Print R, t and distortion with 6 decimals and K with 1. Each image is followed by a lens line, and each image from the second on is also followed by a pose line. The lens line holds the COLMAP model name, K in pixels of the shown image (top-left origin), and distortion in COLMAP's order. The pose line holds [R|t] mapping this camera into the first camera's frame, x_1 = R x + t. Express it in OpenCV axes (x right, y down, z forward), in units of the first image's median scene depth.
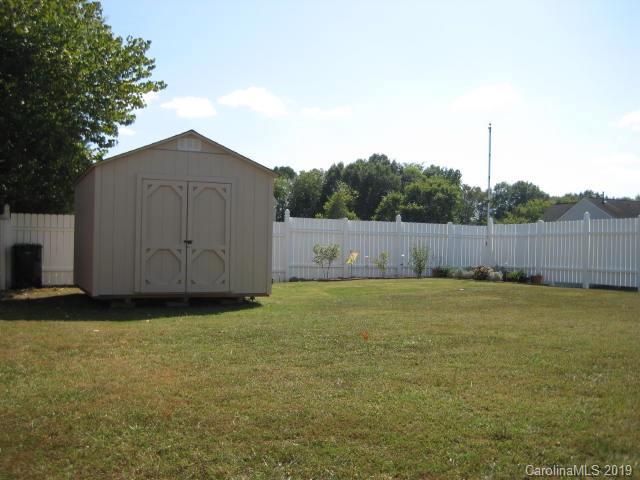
lens RADIAL K [[665.1, 0, 318.0], [0, 665.1, 239.2], [0, 0, 1]] dist [-0.158237, 0.204689]
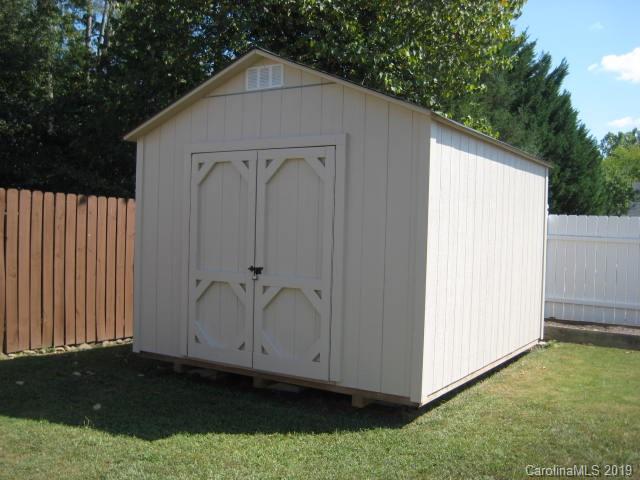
lens RADIAL K [[665.1, 0, 318.0], [0, 665.1, 239.2], [0, 0, 1]] dist [-0.158237, 0.204689]
pose [[0.534104, 0.011337, -0.845343, 0.152339], [-0.002970, 0.999929, 0.011534, -0.015102], [0.845413, -0.003650, 0.534100, 0.458396]]
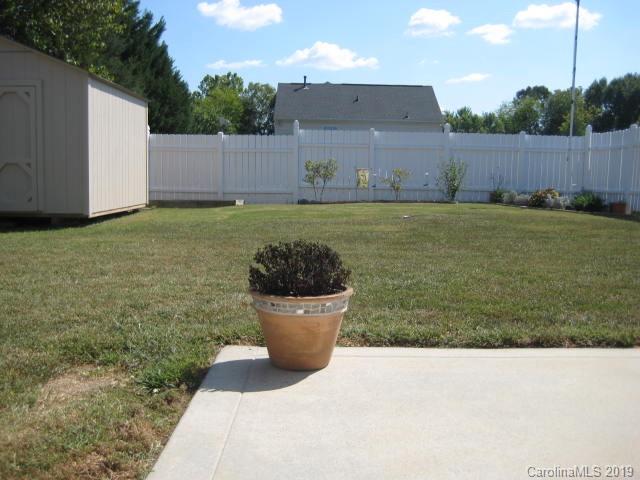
lens RADIAL K [[665.1, 0, 318.0], [0, 665.1, 239.2], [0, 0, 1]] dist [-0.158237, 0.204689]
pose [[0.909015, 0.035791, -0.415224, 0.343717], [0.009513, 0.994264, 0.106527, 0.017233], [0.416655, -0.100784, 0.903461, 0.228759]]
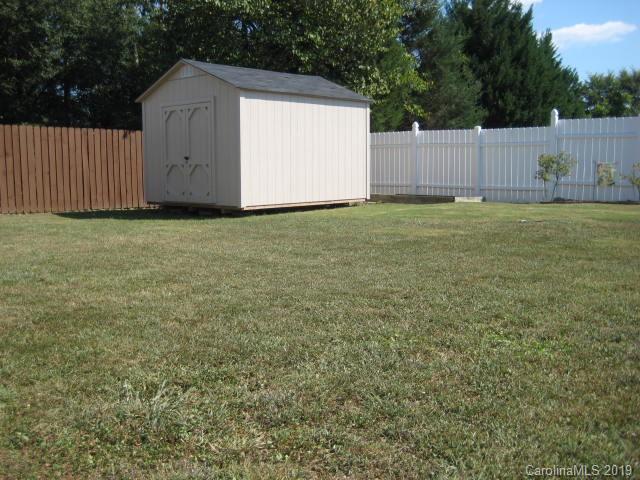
lens RADIAL K [[665.1, 0, 318.0], [0, 665.1, 239.2], [0, 0, 1]] dist [-0.158237, 0.204689]
pose [[0.380212, 0.084807, -0.921003, 0.564198], [0.029059, 0.994200, 0.103543, 0.019001], [0.924443, -0.066132, 0.375543, 0.460320]]
